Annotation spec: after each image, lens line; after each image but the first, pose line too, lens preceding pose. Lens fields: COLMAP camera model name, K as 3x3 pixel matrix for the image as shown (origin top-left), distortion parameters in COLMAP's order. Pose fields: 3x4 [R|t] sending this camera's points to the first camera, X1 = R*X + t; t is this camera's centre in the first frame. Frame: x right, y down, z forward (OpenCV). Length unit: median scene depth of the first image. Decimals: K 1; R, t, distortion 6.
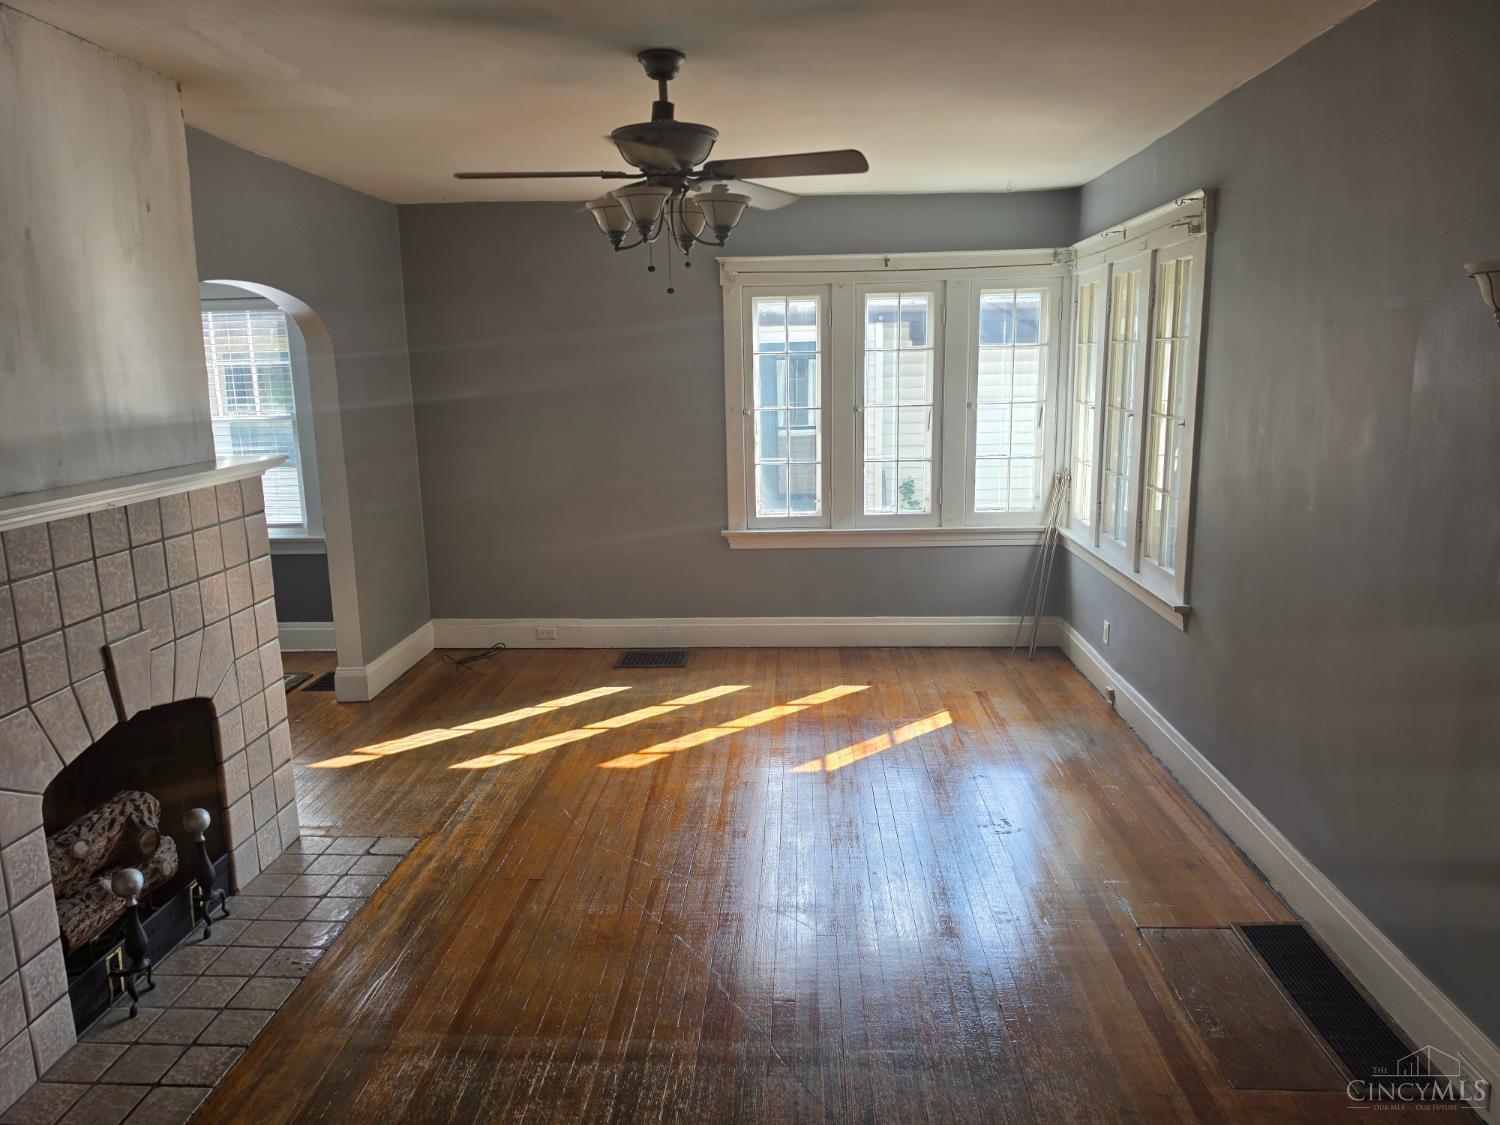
lens RADIAL K [[1024.8, 0, 750.0], [0, 1024.8, 562.5], [0, 0, 1]] dist [-0.000416, -0.000785]
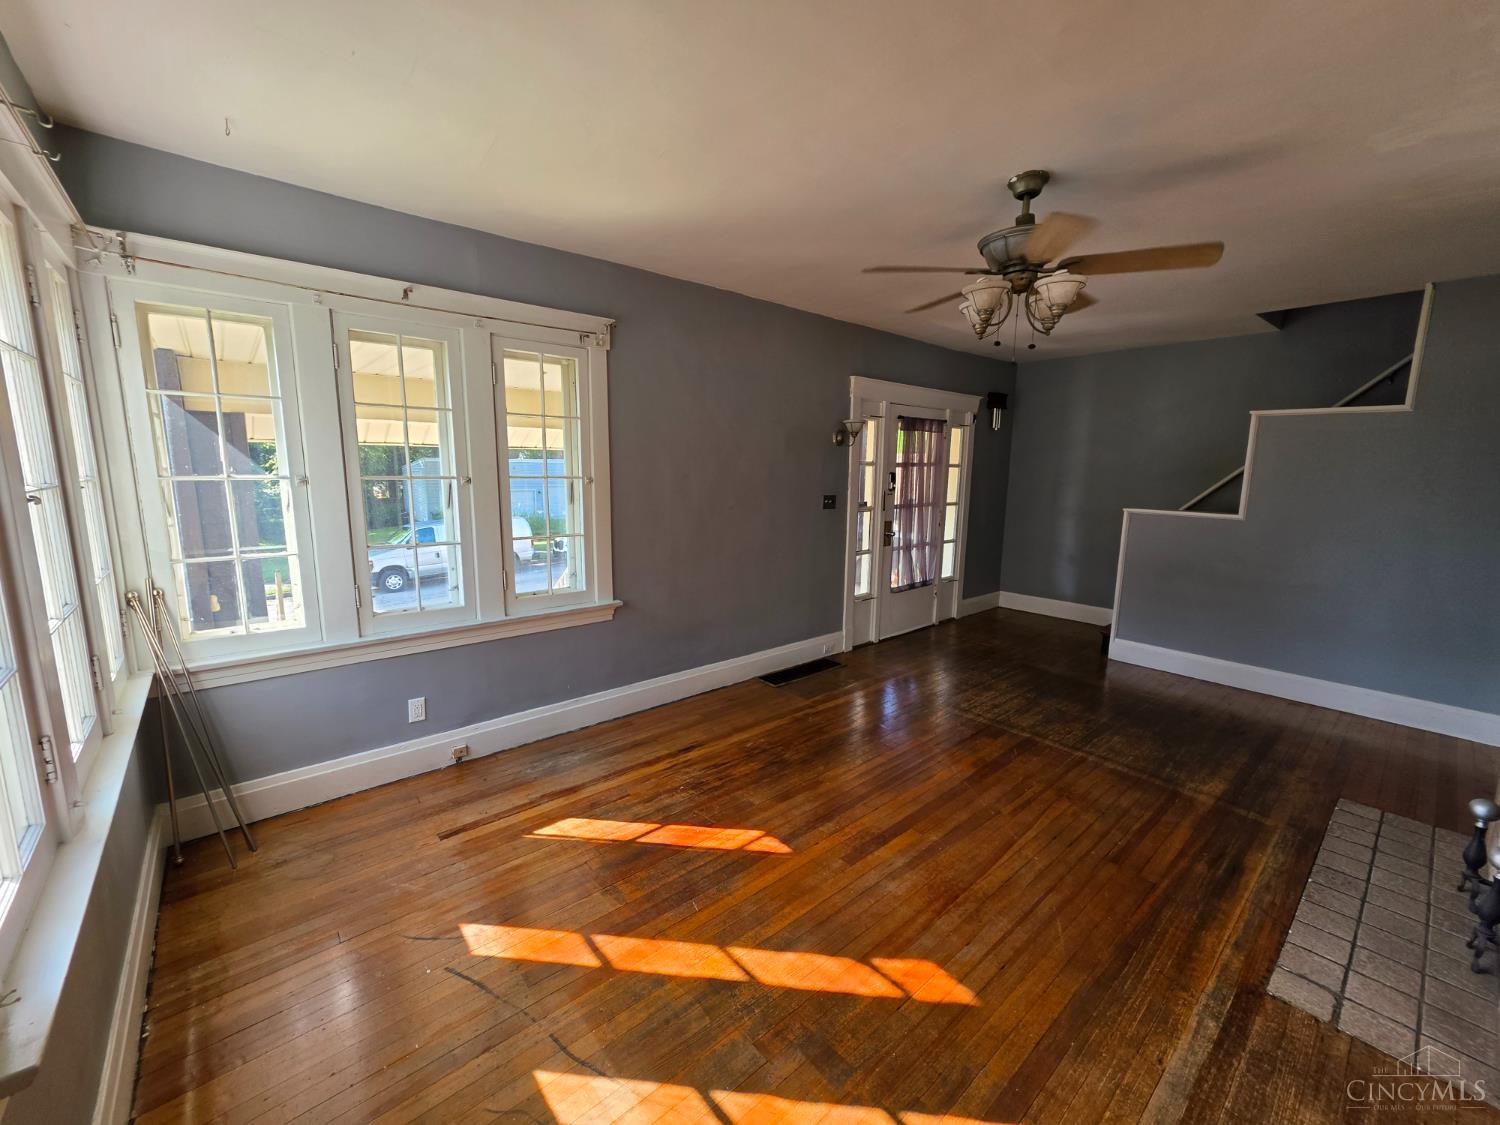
lens RADIAL K [[597.6, 0, 743.7], [0, 597.6, 556.9], [0, 0, 1]] dist [0.000292, -0.000250]
pose [[-0.681968, -0.106804, 0.723542, -0.274633], [0.138085, 0.952686, 0.270780, -0.192521], [-0.718229, 0.284573, -0.634953, 1.190240]]
